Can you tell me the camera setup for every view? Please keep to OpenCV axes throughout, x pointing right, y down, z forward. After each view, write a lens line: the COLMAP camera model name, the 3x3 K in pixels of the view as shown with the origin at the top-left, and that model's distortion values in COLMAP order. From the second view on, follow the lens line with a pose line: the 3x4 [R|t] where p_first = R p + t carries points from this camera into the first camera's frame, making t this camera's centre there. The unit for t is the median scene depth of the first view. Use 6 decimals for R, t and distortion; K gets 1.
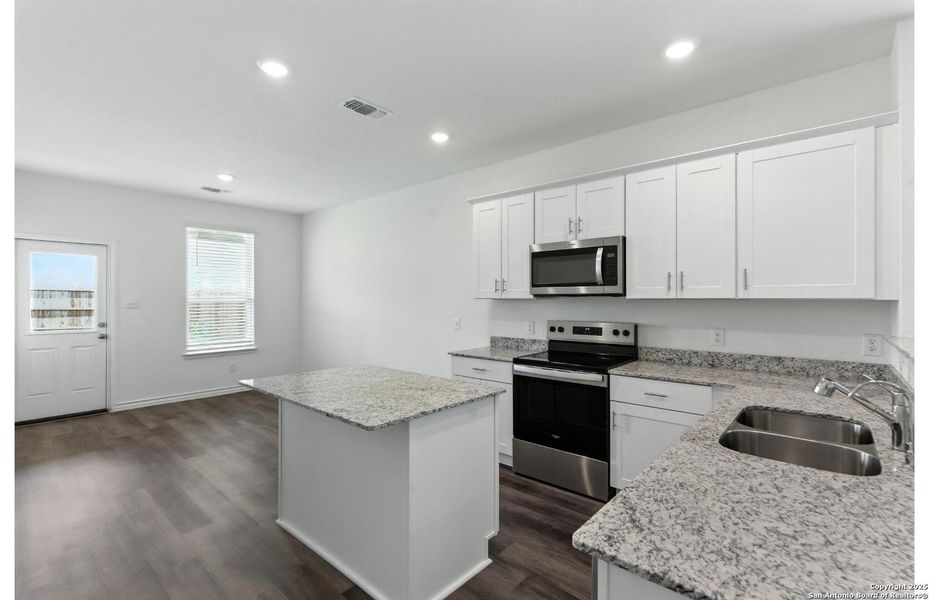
lens RADIAL K [[412.5, 0, 465.8], [0, 412.5, 297.4], [0, 0, 1]] dist [-0.001539, 0.011313]
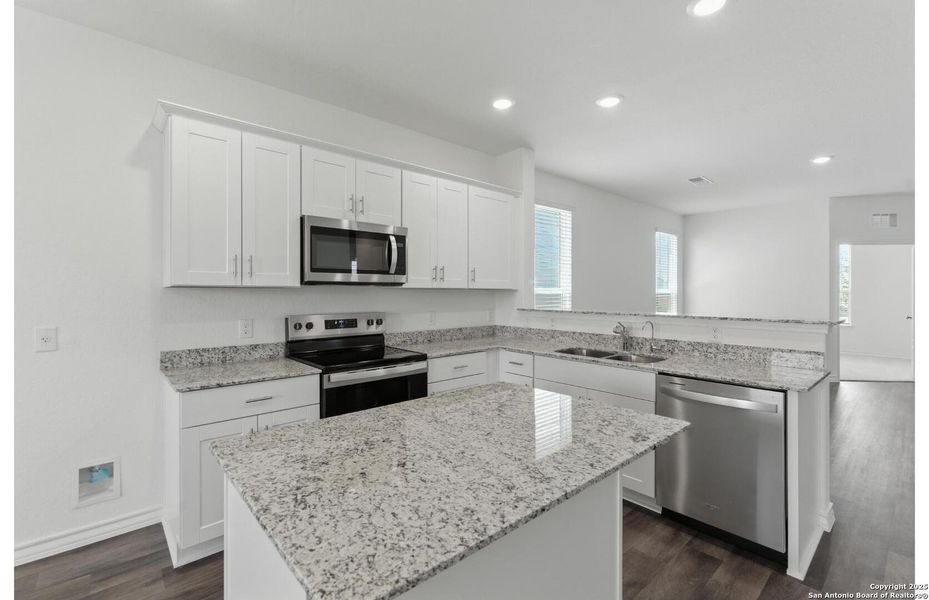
lens RADIAL K [[408.6, 0, 461.7], [0, 408.6, 287.6], [0, 0, 1]] dist [-0.000067, 0.001288]
pose [[0.127329, 0.012091, 0.991787, -0.620246], [-0.004622, 0.999922, -0.011596, 0.014083], [-0.991850, -0.003107, 0.127375, 0.718283]]
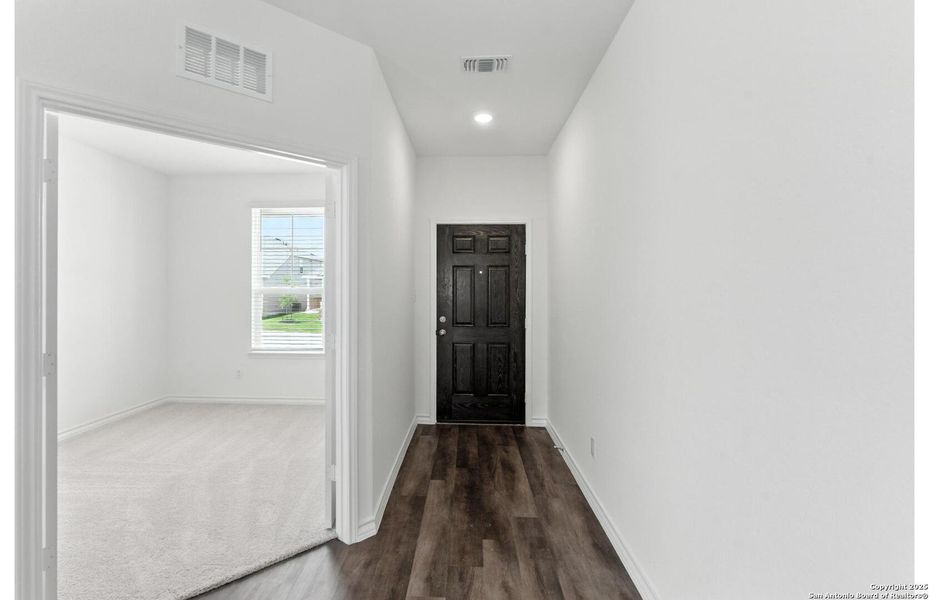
lens RADIAL K [[408.6, 0, 461.7], [0, 408.6, 287.6], [0, 0, 1]] dist [-0.000067, 0.001288]
pose [[-0.643319, 0.002525, 0.765594, 0.964220], [-0.004647, 0.999963, -0.007204, -0.009398], [-0.765584, -0.008192, -0.643284, -0.990924]]
